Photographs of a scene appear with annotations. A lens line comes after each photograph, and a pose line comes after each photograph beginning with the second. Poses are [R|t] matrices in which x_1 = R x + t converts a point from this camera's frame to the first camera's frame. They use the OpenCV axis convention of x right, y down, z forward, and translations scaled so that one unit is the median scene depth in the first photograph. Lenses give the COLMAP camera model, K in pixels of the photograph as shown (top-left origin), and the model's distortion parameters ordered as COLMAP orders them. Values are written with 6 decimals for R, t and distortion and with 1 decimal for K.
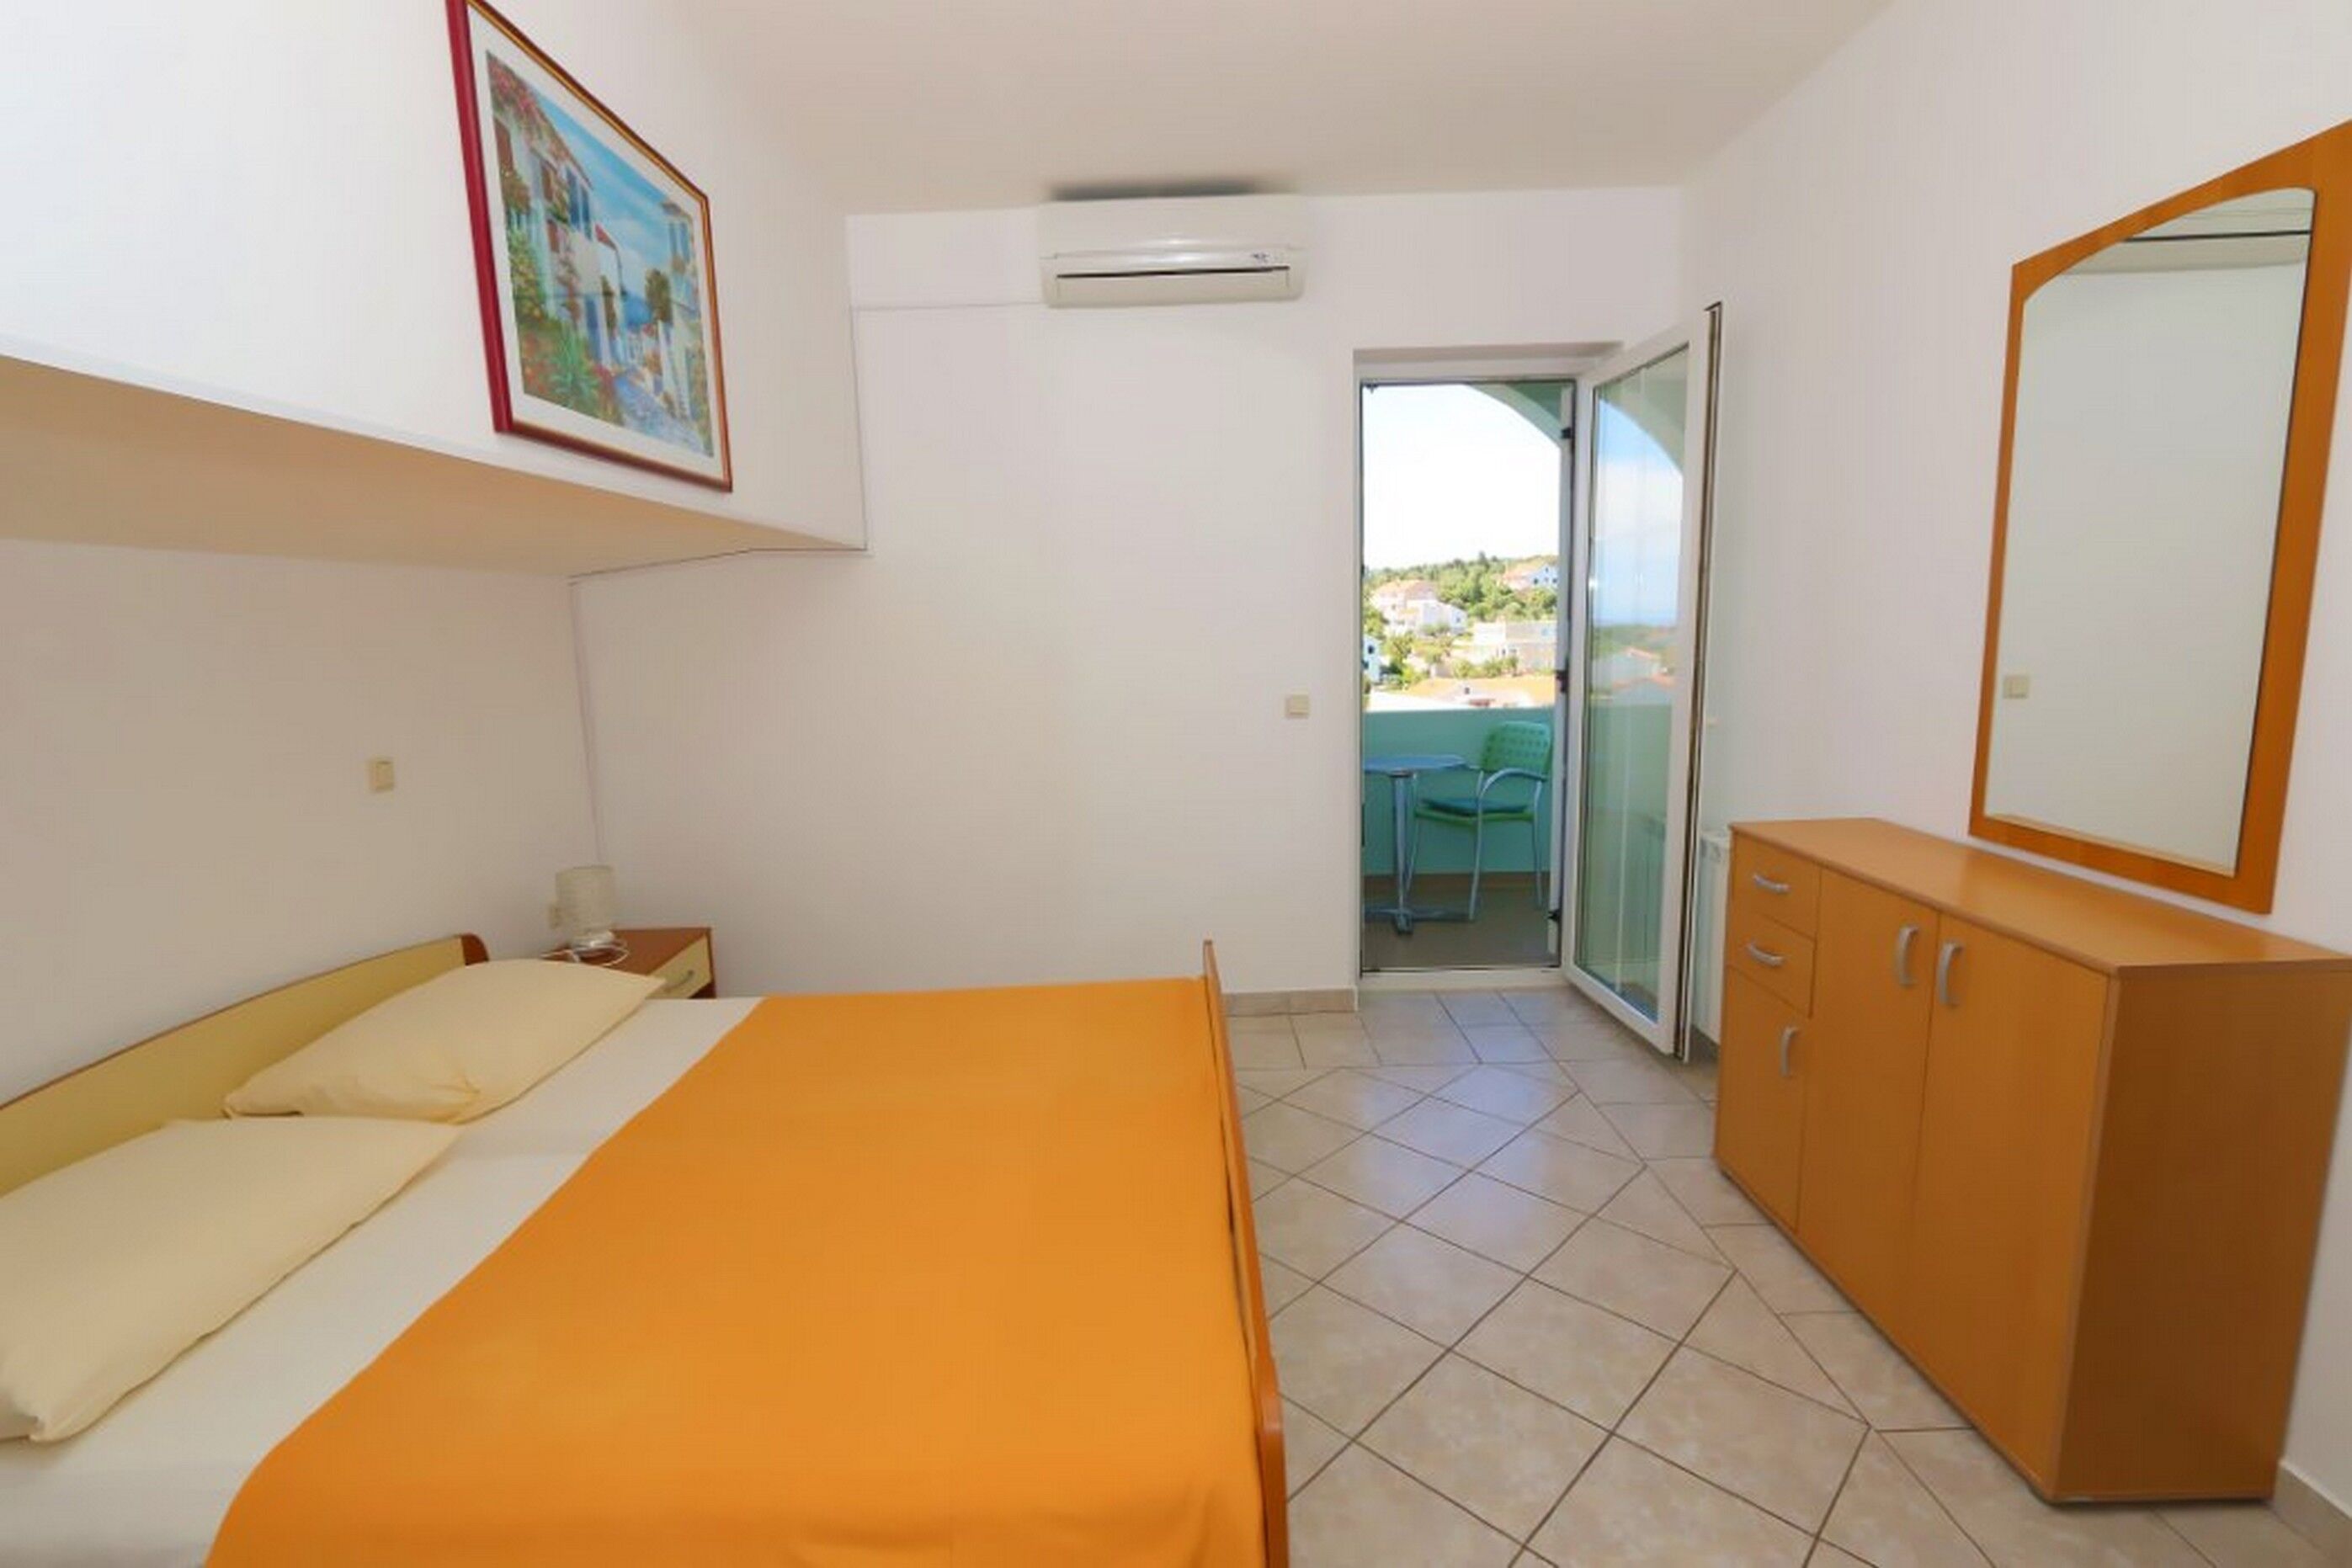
lens RADIAL K [[1087.4, 0, 1176.0], [0, 1087.4, 784.0], [0, 0, 1]] dist [-0.047251, 0.012049]
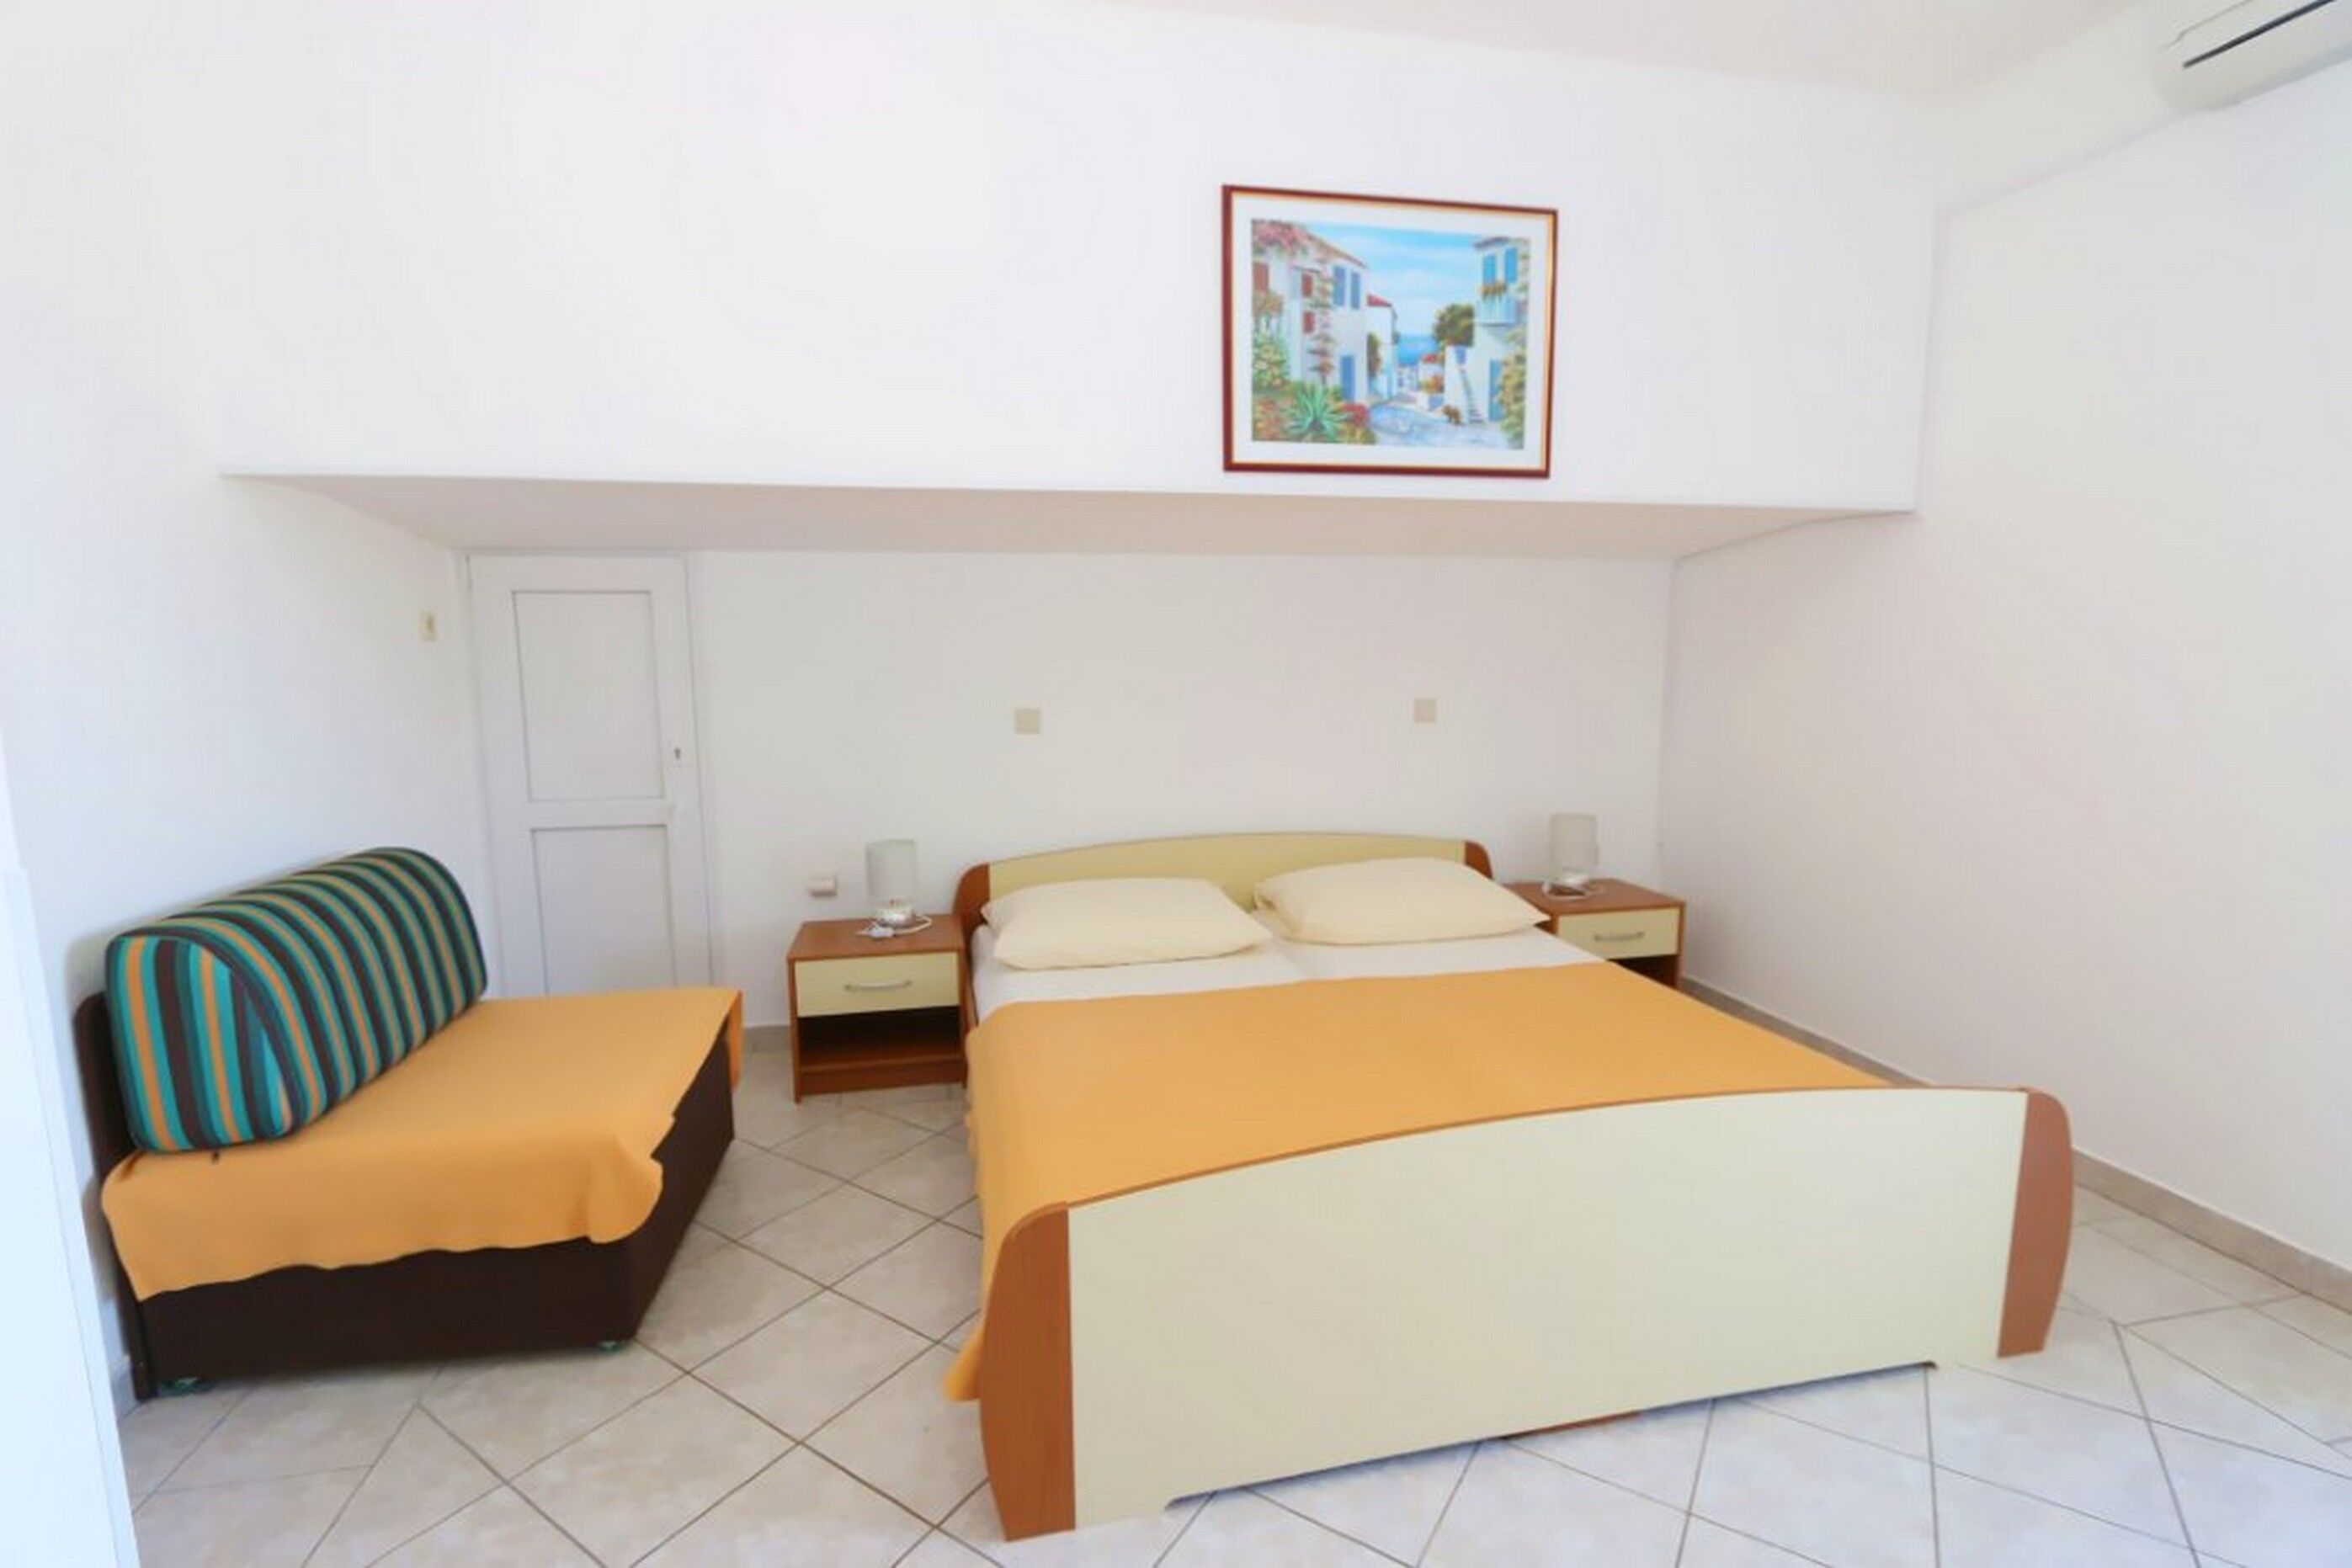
lens RADIAL K [[1087.4, 0, 1176.0], [0, 1087.4, 784.0], [0, 0, 1]] dist [-0.047251, 0.012049]
pose [[0.190166, 0.142133, -0.971409, 0.845998], [-0.138186, 0.983489, 0.116849, -0.052939], [0.971978, 0.112014, 0.206667, 0.590118]]
